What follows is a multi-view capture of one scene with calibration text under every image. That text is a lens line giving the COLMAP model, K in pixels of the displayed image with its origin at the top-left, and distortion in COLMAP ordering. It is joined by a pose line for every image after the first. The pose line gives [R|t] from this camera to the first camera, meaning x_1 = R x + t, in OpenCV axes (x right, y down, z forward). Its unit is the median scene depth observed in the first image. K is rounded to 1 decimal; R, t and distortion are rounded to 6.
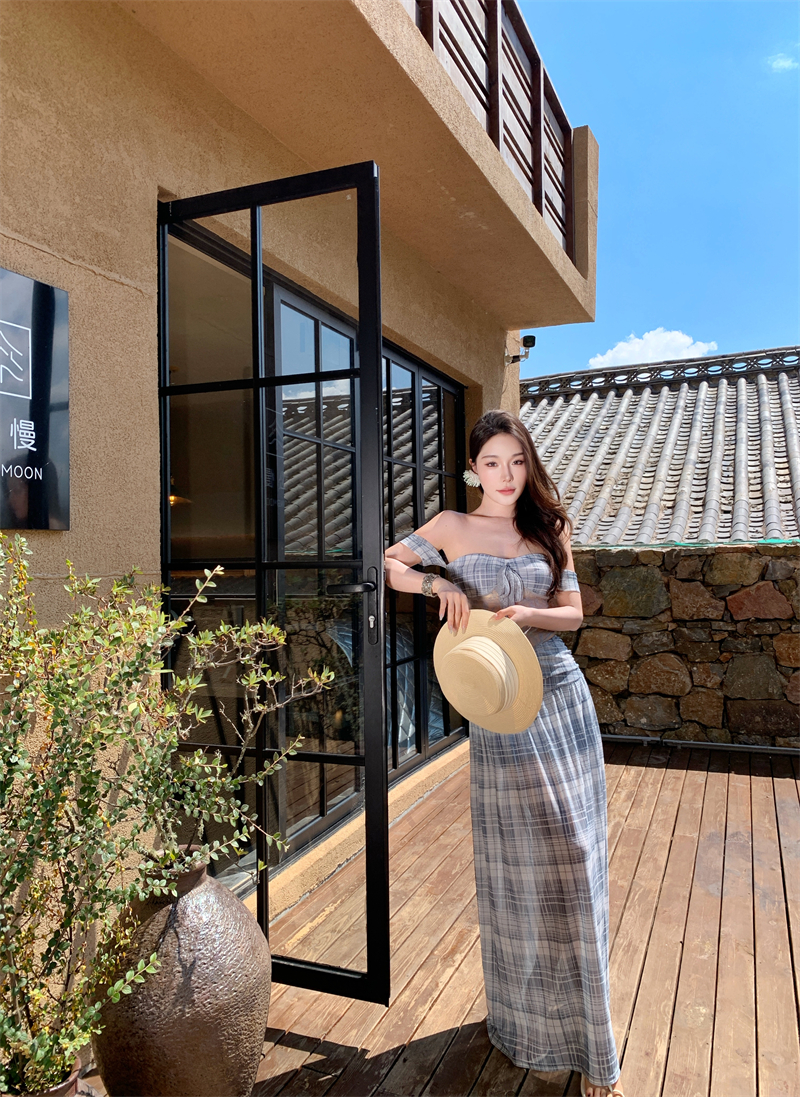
lens RADIAL K [[826.9, 0, 413.7], [0, 826.9, 522.0], [0, 0, 1]] dist [-0.005429, -0.000608]
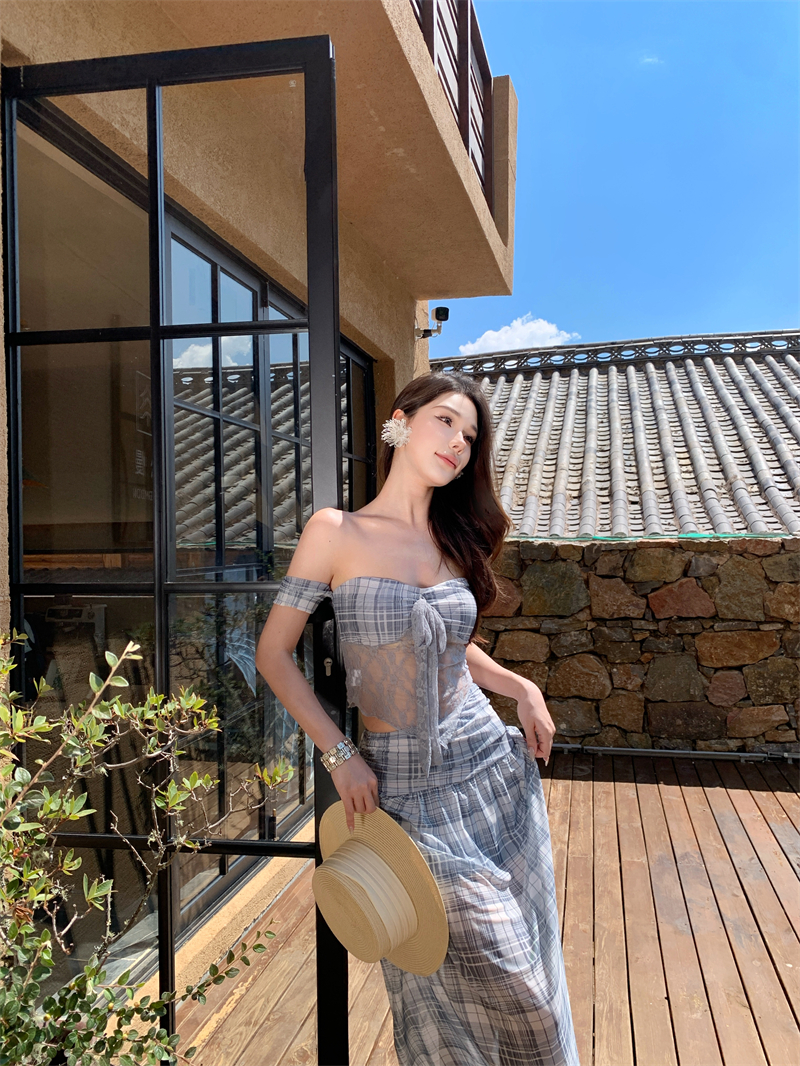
lens RADIAL K [[822.3, 0, 424.7], [0, 822.3, 534.4], [0, 0, 1]] dist [0.011689, -0.018892]
pose [[0.985002, 0.002699, 0.172524, -0.036979], [-0.009067, 0.999306, 0.036134, -0.009783], [-0.172306, -0.037156, 0.984342, 0.116276]]
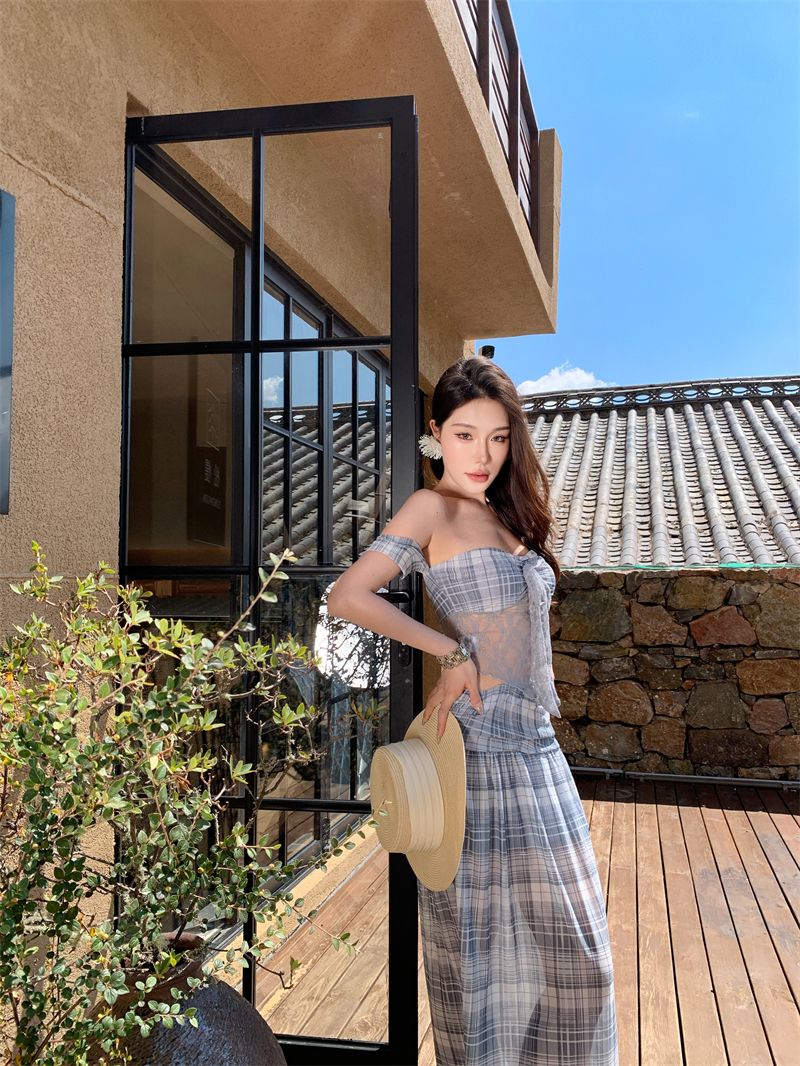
lens RADIAL K [[822.3, 0, 424.7], [0, 822.3, 534.4], [0, 0, 1]] dist [0.011689, -0.018892]
pose [[0.991104, 0.024430, 0.130827, -0.055885], [-0.022117, 0.999573, -0.019099, 0.013522], [-0.131238, 0.016036, 0.991221, 0.084994]]
